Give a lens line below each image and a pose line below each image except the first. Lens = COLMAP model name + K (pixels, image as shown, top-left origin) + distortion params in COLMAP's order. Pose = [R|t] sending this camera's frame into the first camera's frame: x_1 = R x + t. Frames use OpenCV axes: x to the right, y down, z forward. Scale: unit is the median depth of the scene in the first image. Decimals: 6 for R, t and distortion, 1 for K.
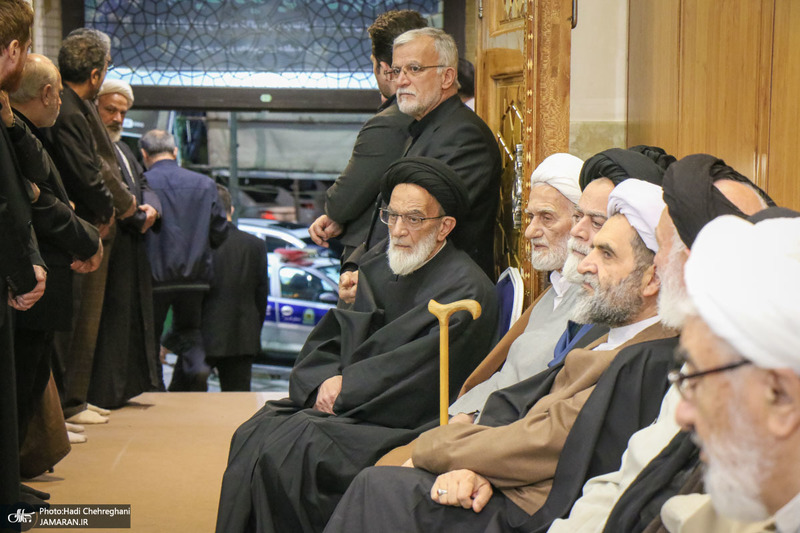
lens RADIAL K [[2210.6, 0, 371.5], [0, 2210.6, 285.6], [0, 0, 1]] dist [0.805433, 0.000000]
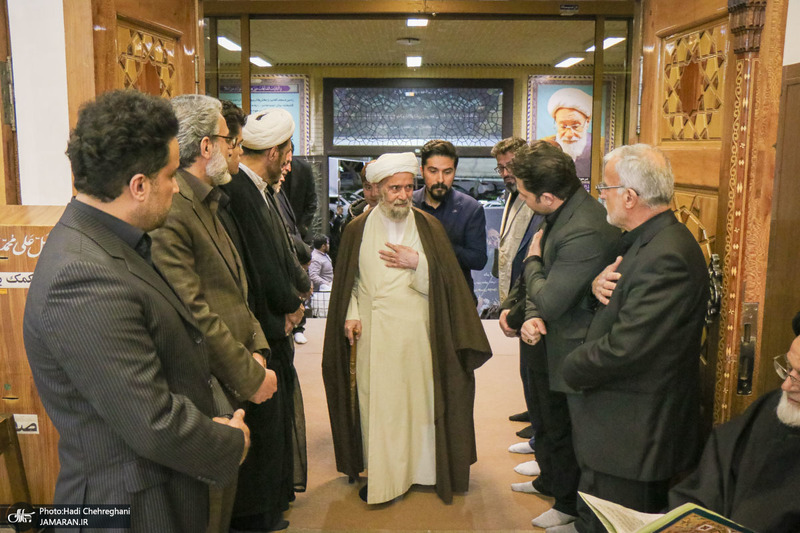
lens RADIAL K [[792.3, 0, 397.0], [0, 792.3, 268.1], [0, 0, 1]] dist [-0.016673, 0.000000]
pose [[0.998866, 0.003798, -0.047462, -0.030627], [0.000248, 0.996385, 0.084956, -0.037223], [0.047613, -0.084871, 0.995254, 0.244879]]
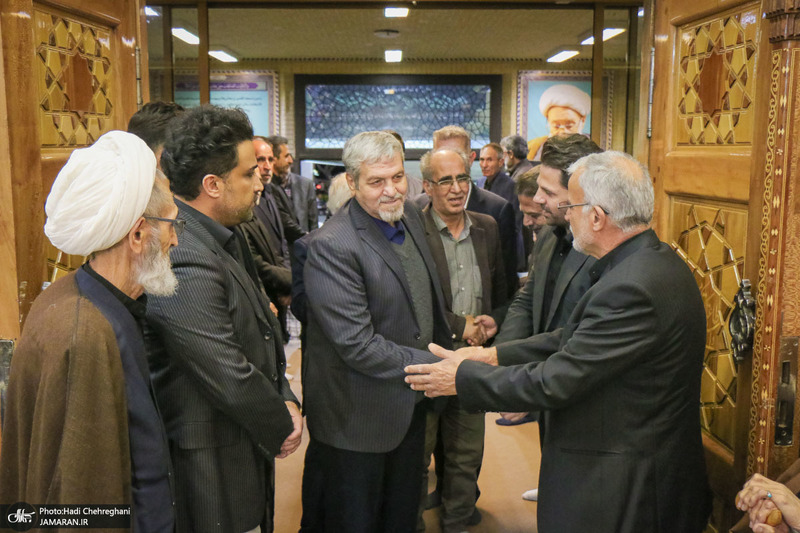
lens RADIAL K [[848.3, 0, 397.4], [0, 848.3, 267.6], [0, 0, 1]] dist [0.014166, 0.000000]
pose [[0.999698, -0.003820, -0.024285, -0.030285], [0.005592, 0.997293, 0.073316, -0.039523], [0.023940, -0.073429, 0.997013, 0.260616]]
